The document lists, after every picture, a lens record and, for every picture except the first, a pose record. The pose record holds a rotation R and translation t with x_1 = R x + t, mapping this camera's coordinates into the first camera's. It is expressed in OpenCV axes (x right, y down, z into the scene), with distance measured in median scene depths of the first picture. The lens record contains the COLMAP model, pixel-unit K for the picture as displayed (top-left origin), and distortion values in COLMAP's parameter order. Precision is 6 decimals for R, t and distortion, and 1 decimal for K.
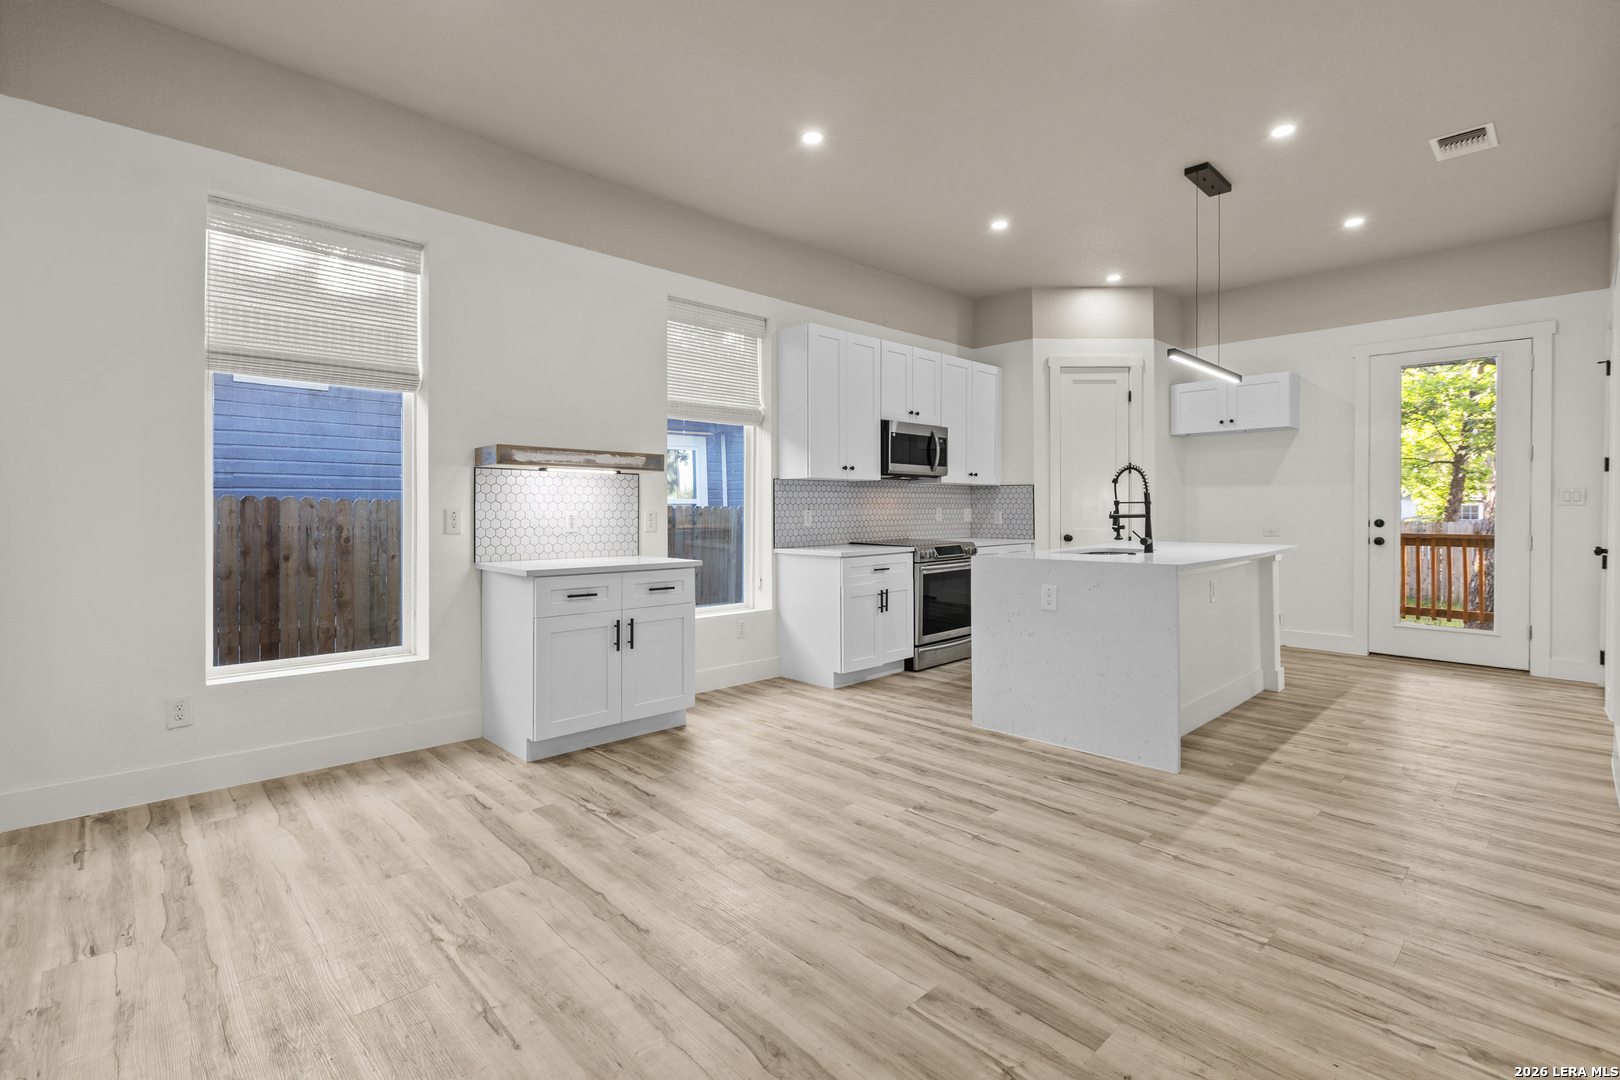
lens RADIAL K [[739.9, 0, 779.9], [0, 739.9, 509.4], [0, 0, 1]] dist [-0.002062, -0.000335]
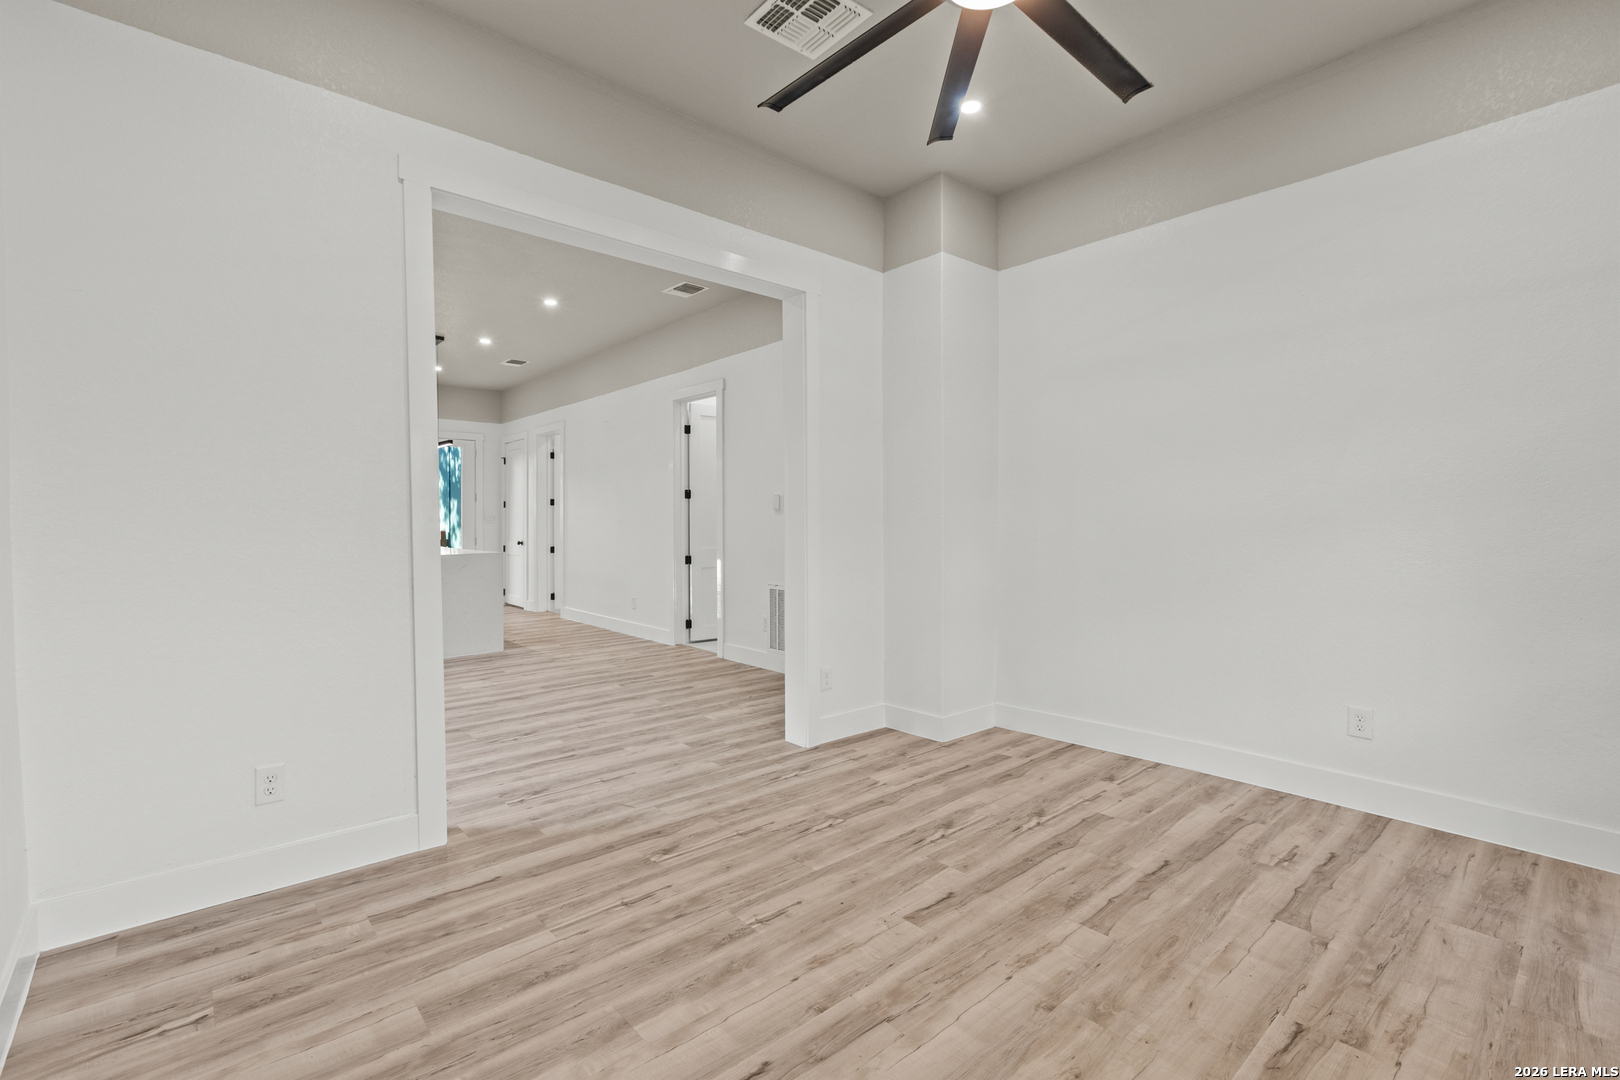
lens RADIAL K [[723.9, 0, 791.3], [0, 723.9, 528.8], [0, 0, 1]] dist [0.000762, -0.000768]
pose [[0.037198, -0.010624, 0.999251, -1.215366], [0.005862, 0.999929, 0.010413, -0.008254], [-0.999291, 0.005470, 0.037258, 0.078693]]
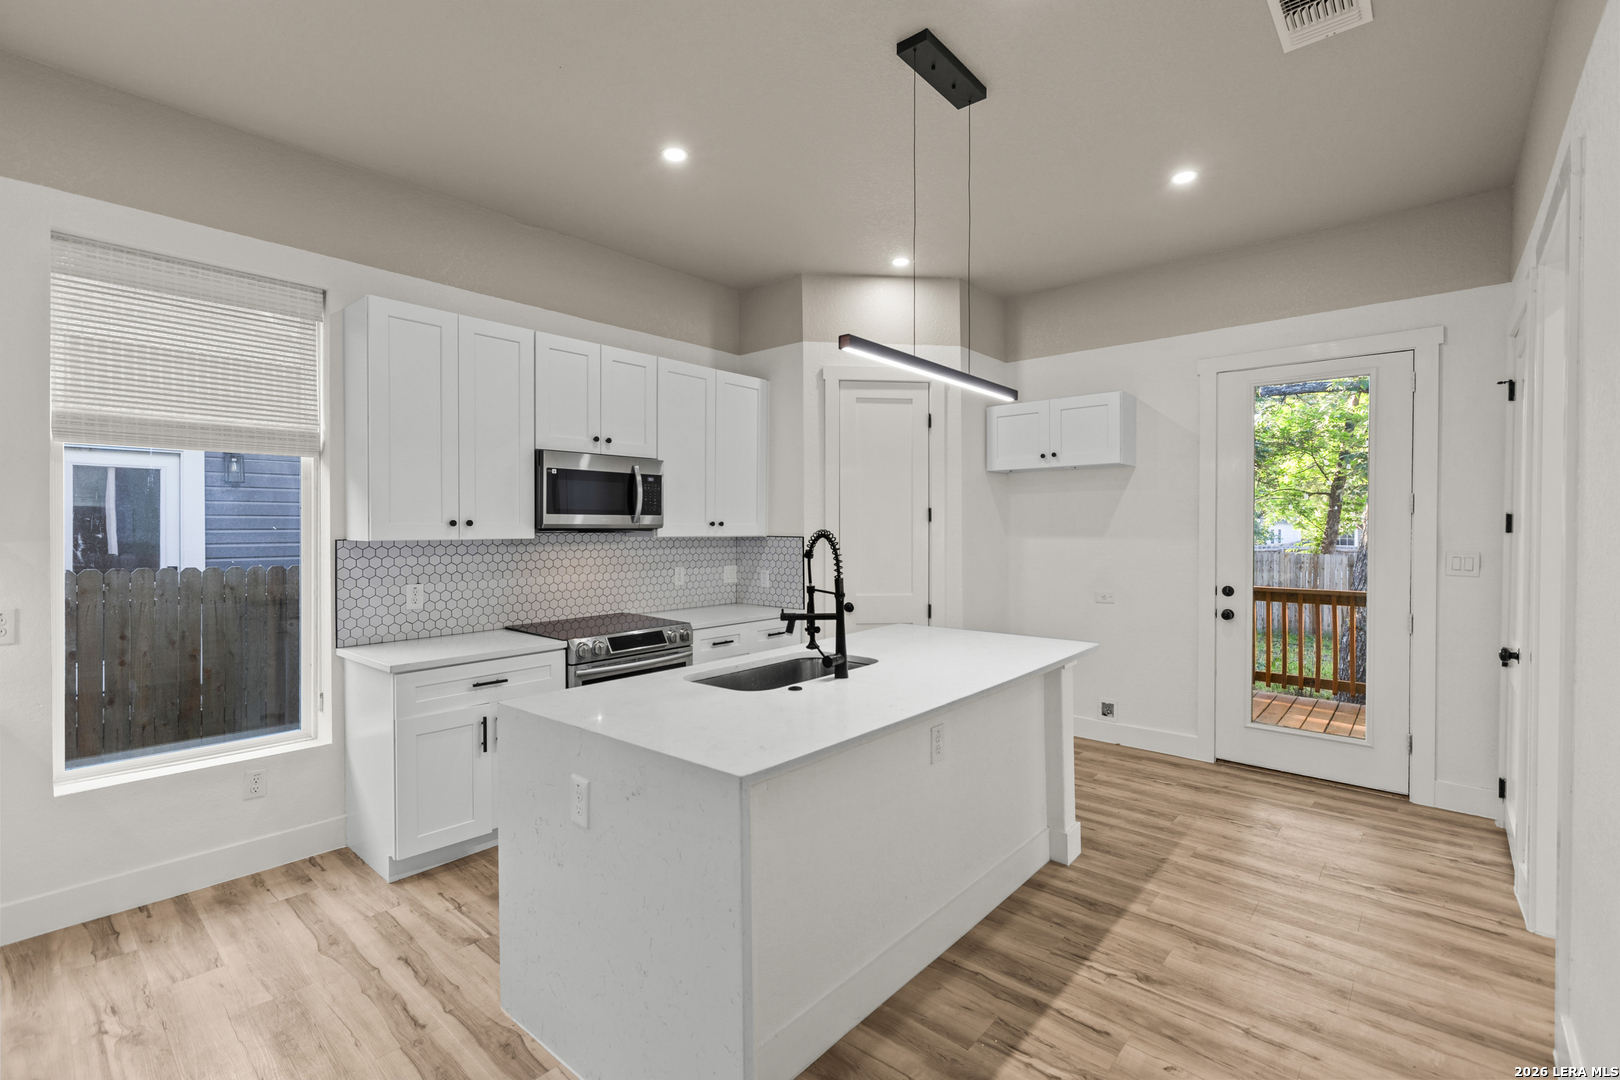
lens RADIAL K [[716.7, 0, 800.3], [0, 716.7, 531.7], [0, 0, 1]] dist [0.003738, -0.002780]
pose [[0.995025, -0.000107, 0.099627, 0.429779], [-0.000273, 0.999993, 0.003798, -0.066345], [-0.099627, -0.003806, 0.995018, 0.442012]]
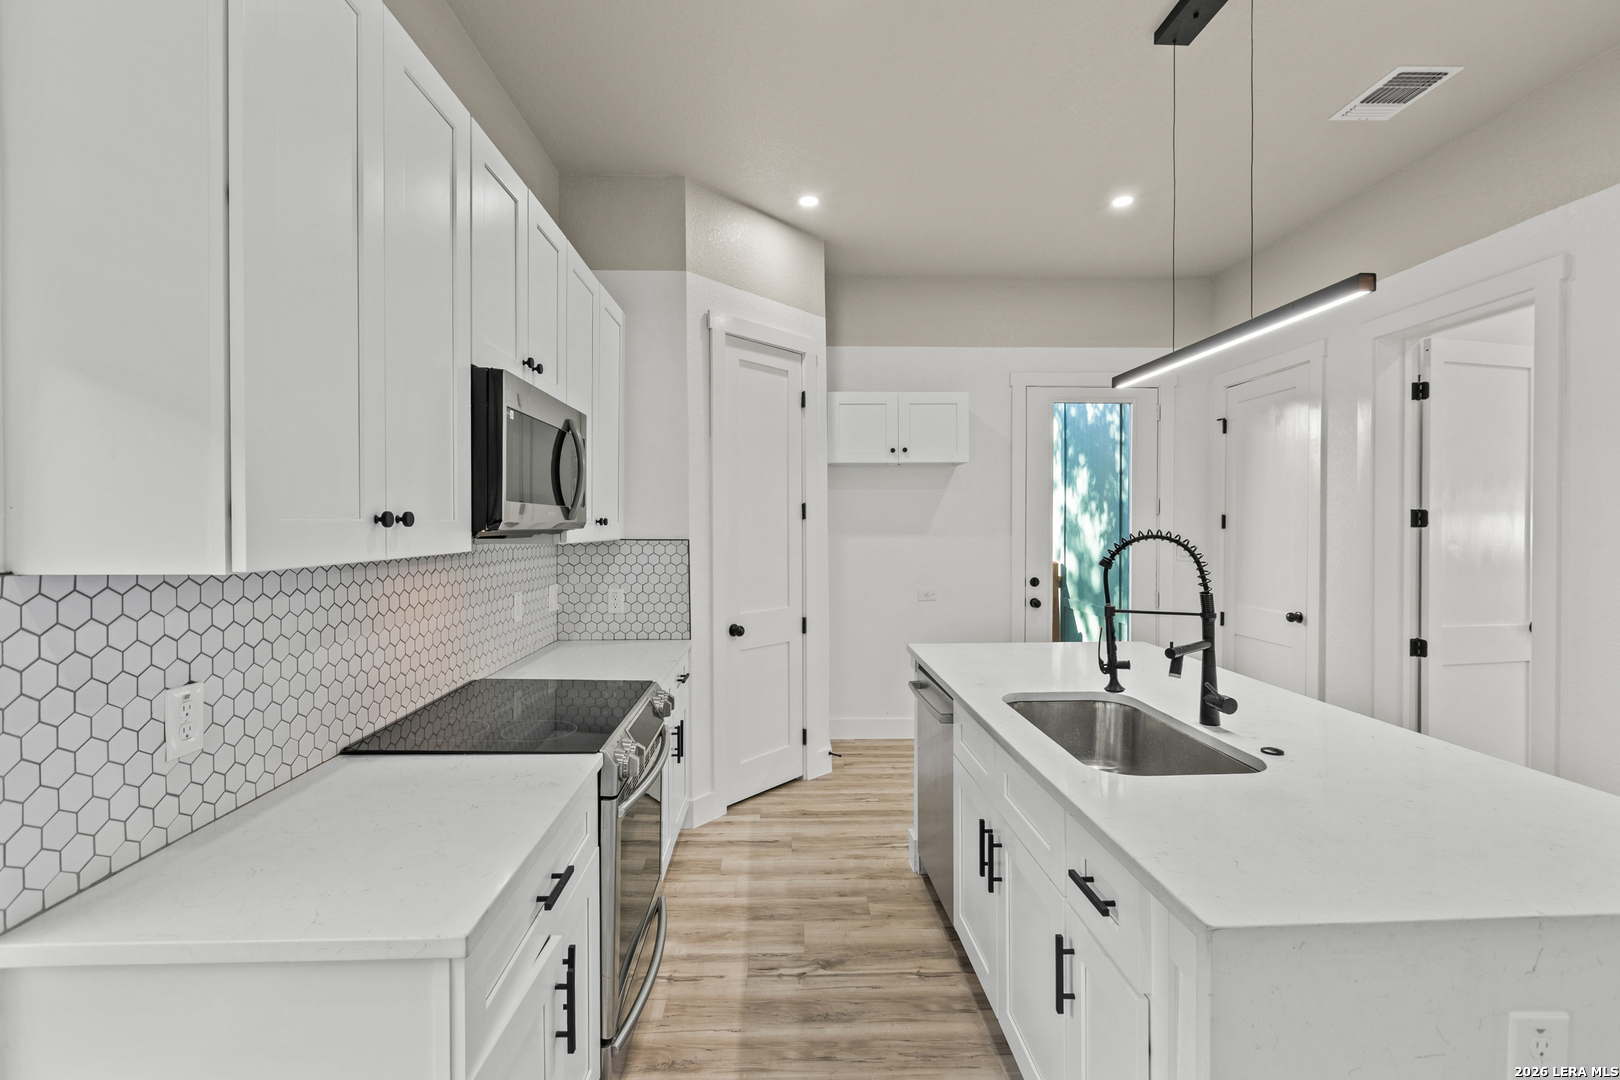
lens RADIAL K [[723.9, 0, 791.3], [0, 723.9, 528.8], [0, 0, 1]] dist [0.000762, -0.000768]
pose [[0.668437, -0.005376, 0.743749, -0.007510], [0.003851, 0.999985, 0.003768, -0.069019], [-0.743759, 0.000345, 0.668448, 0.940277]]
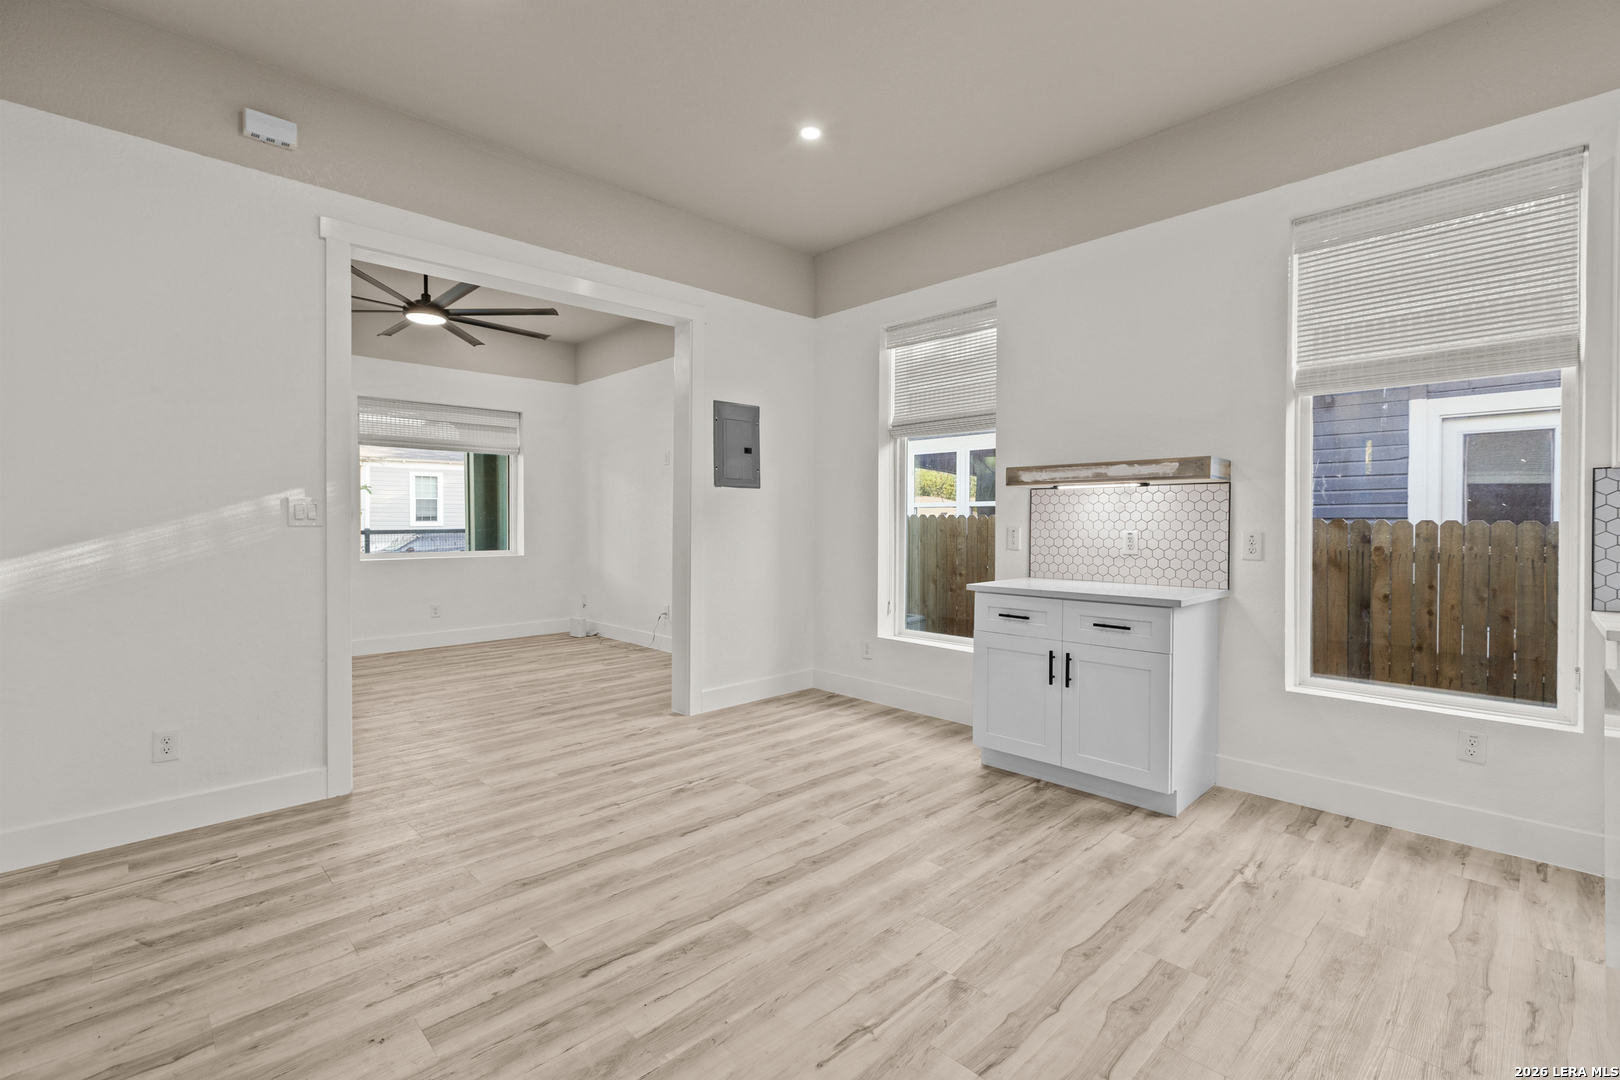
lens RADIAL K [[716.7, 0, 800.3], [0, 716.7, 531.7], [0, 0, 1]] dist [0.003738, -0.002780]
pose [[0.023539, 0.011310, -0.999659, 0.588017], [-0.001377, 0.999935, 0.011281, -0.005625], [0.999722, 0.001111, 0.023554, 0.605147]]
